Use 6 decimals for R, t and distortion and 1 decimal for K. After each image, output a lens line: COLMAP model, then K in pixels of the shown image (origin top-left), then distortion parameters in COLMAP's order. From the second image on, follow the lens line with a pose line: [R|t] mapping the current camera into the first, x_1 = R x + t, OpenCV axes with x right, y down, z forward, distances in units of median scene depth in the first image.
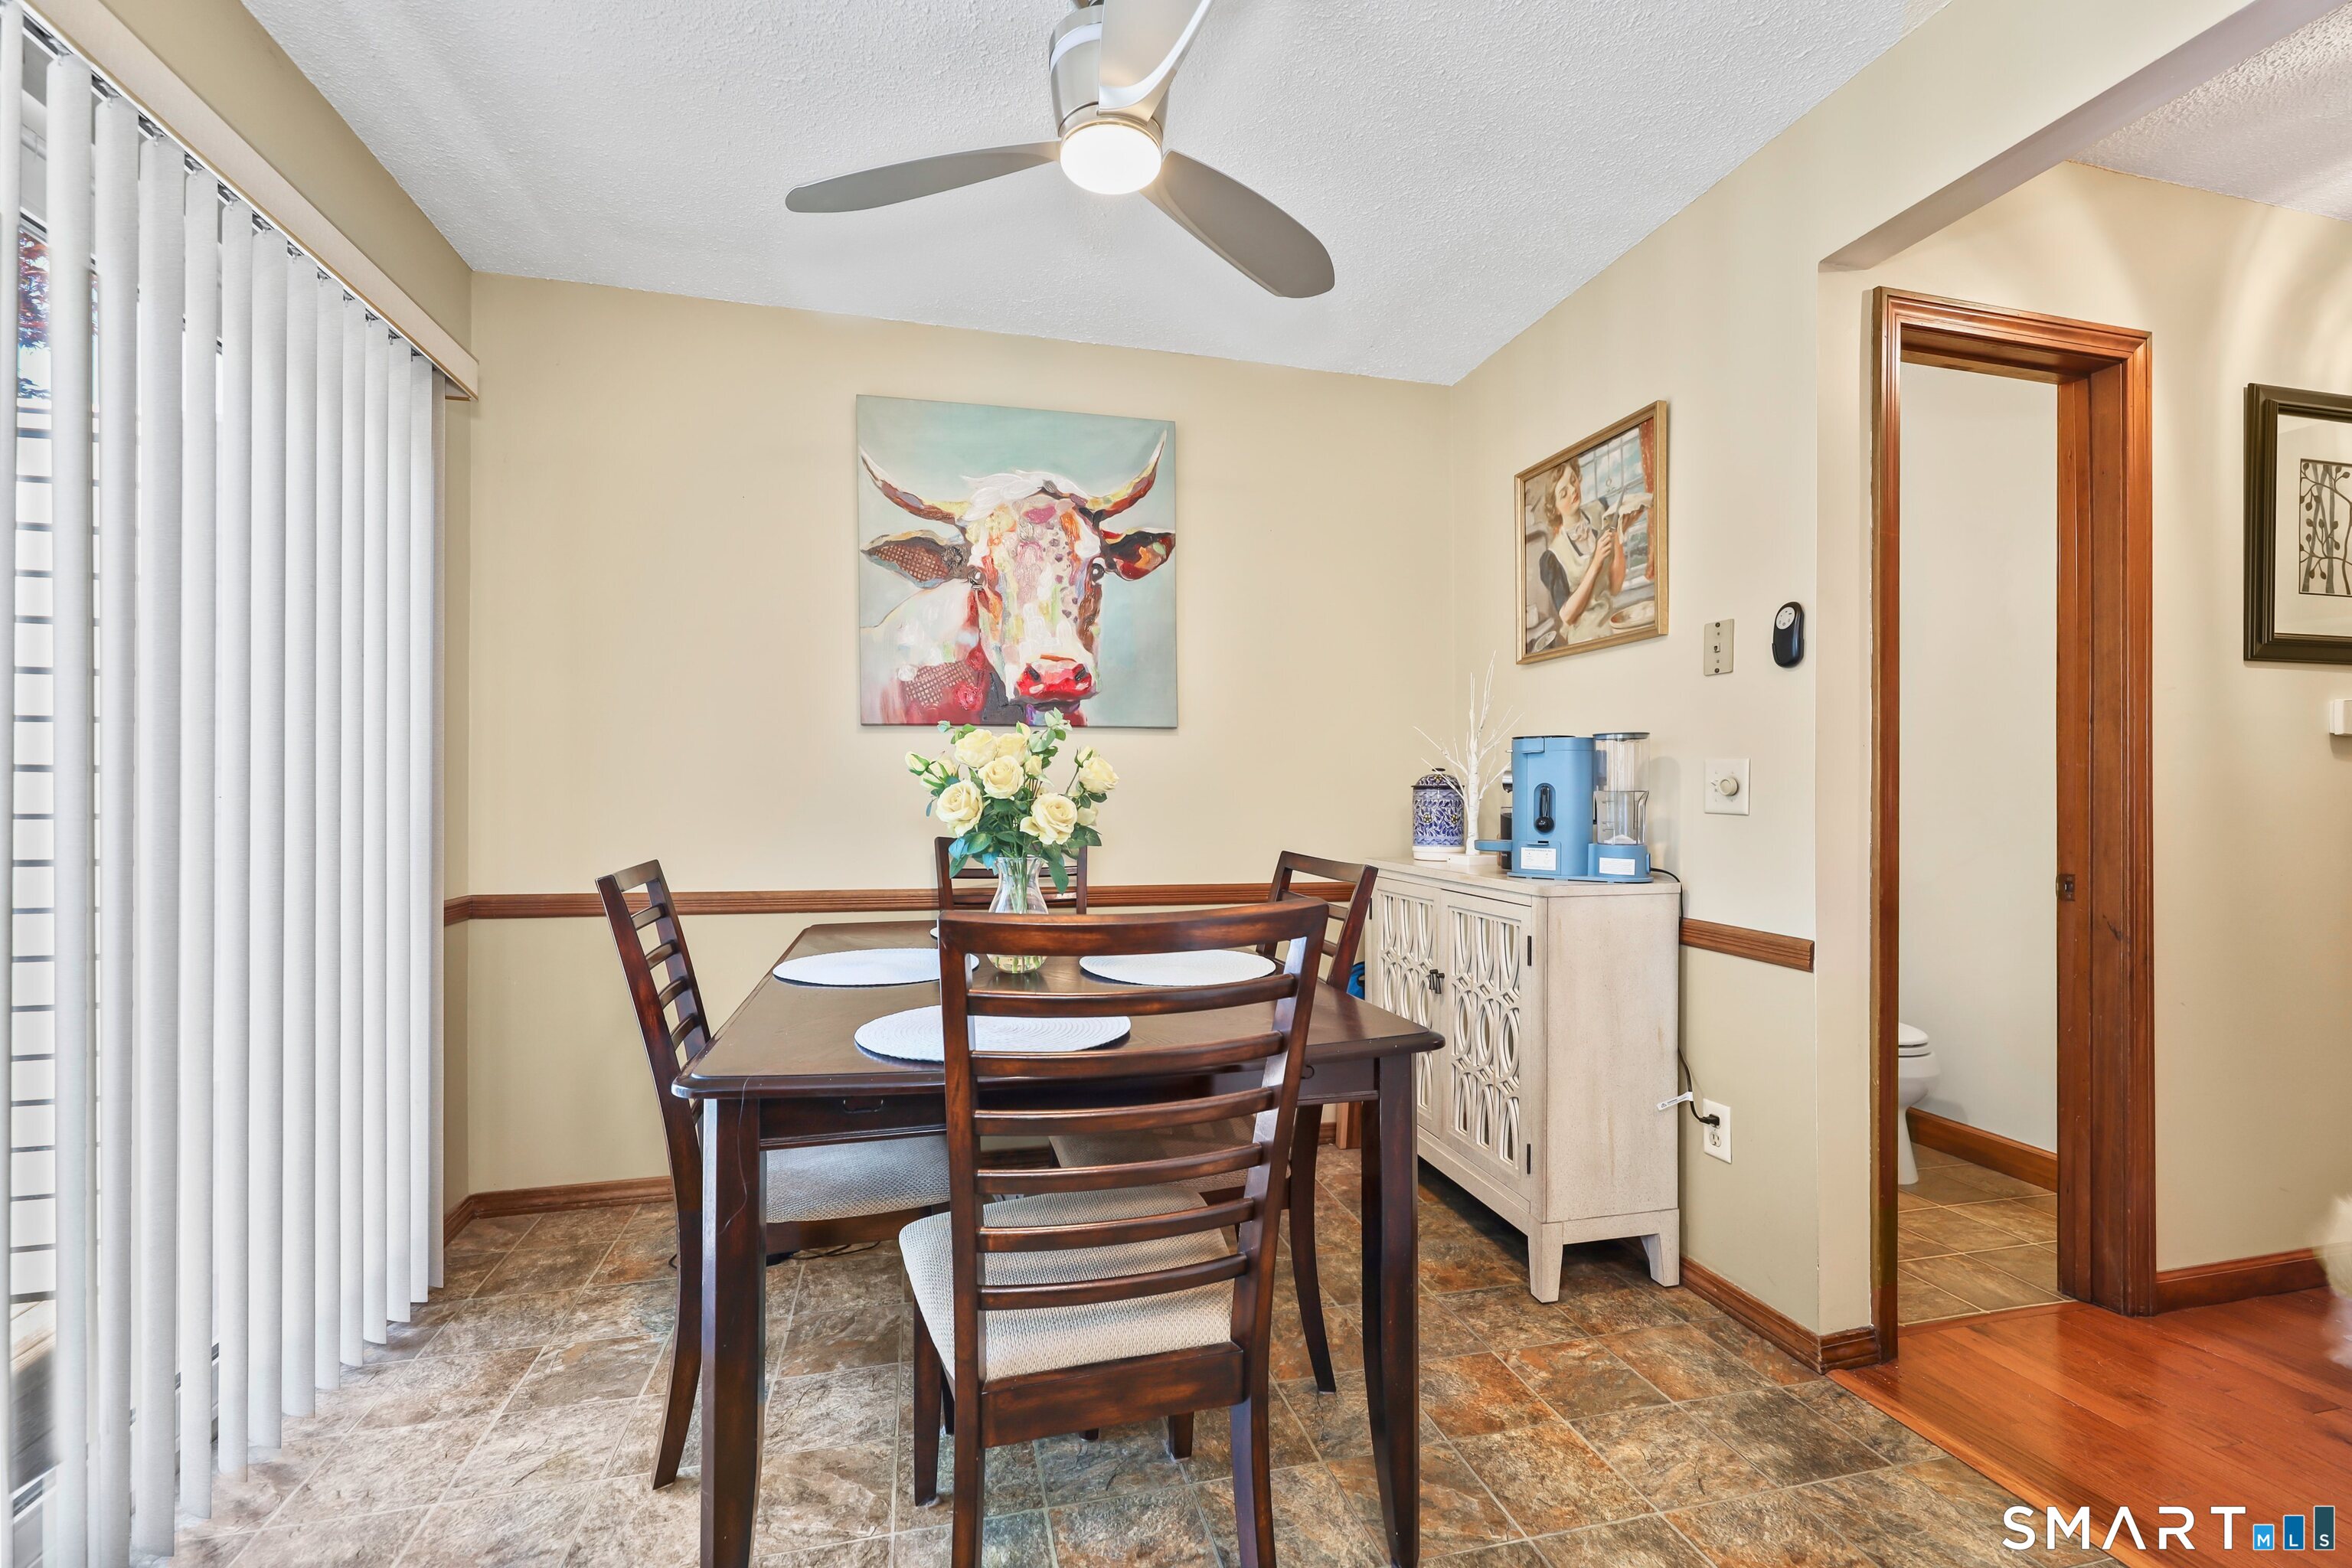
lens RADIAL K [[987.9, 0, 1185.8], [0, 987.9, 786.5], [0, 0, 1]] dist [-0.000584, -0.000093]
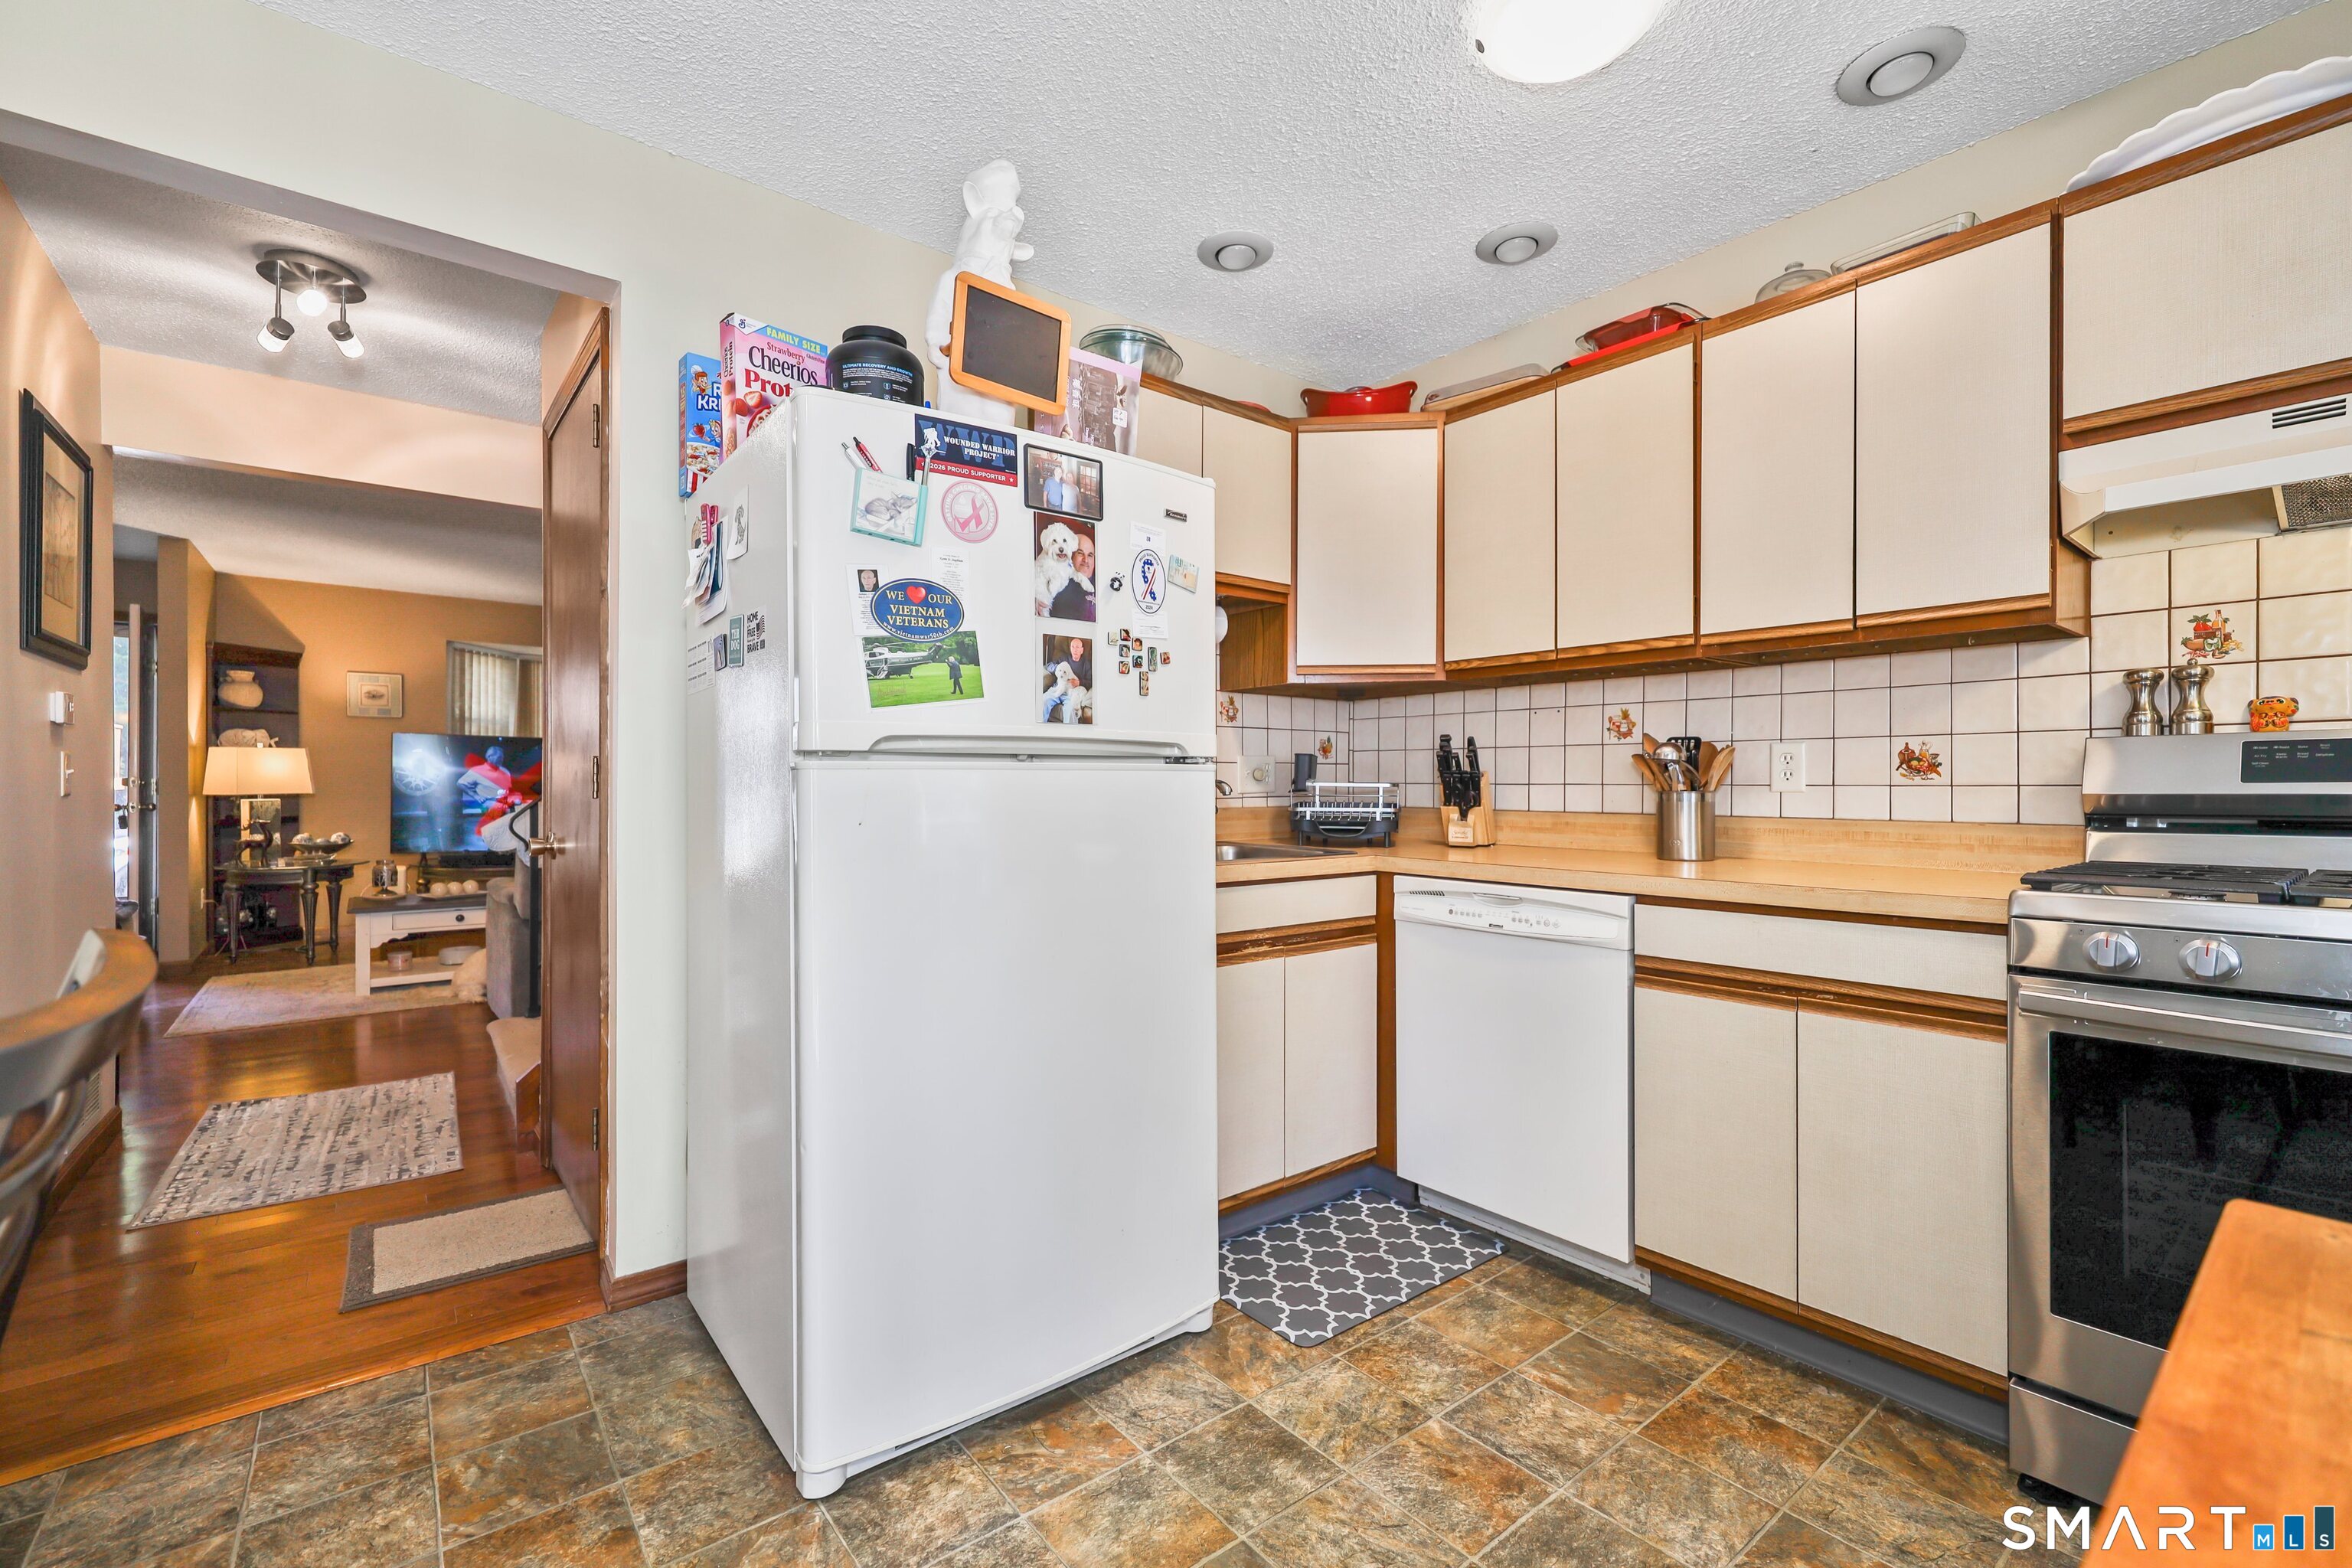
lens RADIAL K [[987.9, 0, 1185.8], [0, 987.9, 786.5], [0, 0, 1]] dist [-0.000584, -0.000093]
pose [[-0.416929, 0.003858, 0.908931, -1.174444], [0.000938, 0.999992, -0.003814, 0.025536], [-0.908939, -0.000738, -0.416929, 1.590388]]
